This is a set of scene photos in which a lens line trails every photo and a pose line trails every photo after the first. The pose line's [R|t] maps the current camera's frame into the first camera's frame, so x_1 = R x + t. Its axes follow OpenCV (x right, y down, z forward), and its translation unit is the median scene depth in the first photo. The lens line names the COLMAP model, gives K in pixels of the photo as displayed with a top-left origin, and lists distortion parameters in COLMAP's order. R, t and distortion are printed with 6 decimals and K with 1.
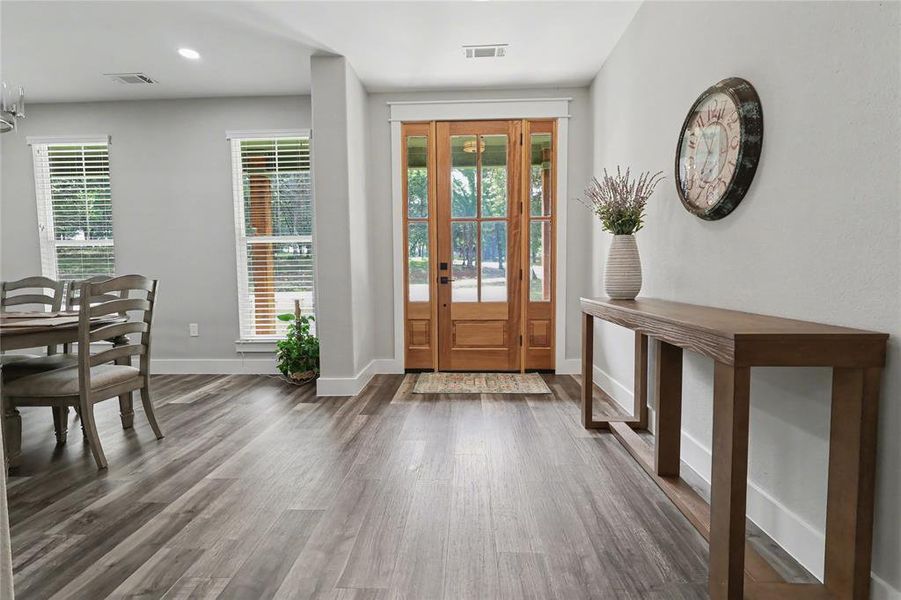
lens RADIAL K [[423.9, 0, 448.4], [0, 423.9, 298.2], [0, 0, 1]] dist [-0.000731, 0.000100]
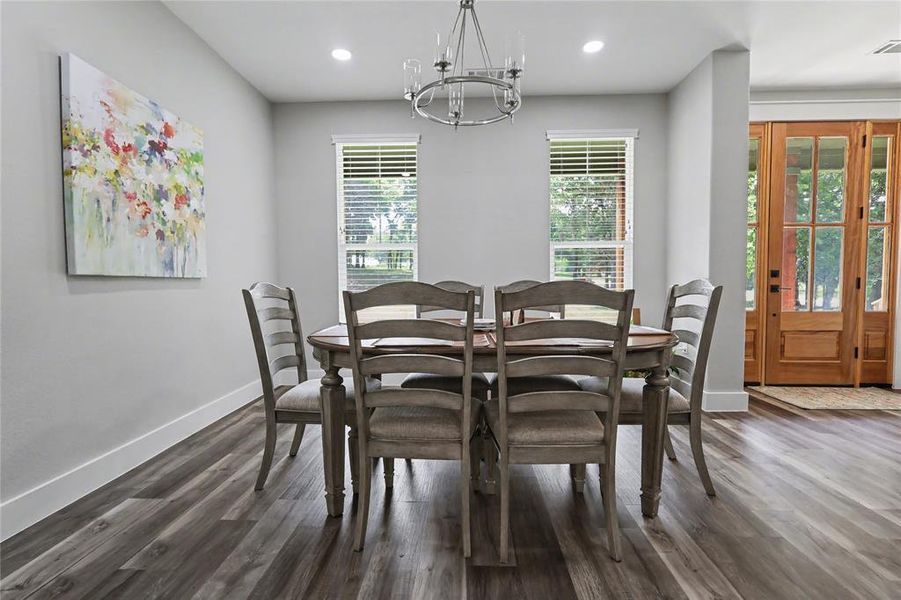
lens RADIAL K [[423.9, 0, 448.4], [0, 423.9, 298.2], [0, 0, 1]] dist [-0.000731, 0.000100]
pose [[0.999967, 0.007889, -0.002140, -0.738559], [-0.007926, 0.999813, -0.017620, 0.001686], [0.002001, 0.017637, 0.999842, 0.050249]]
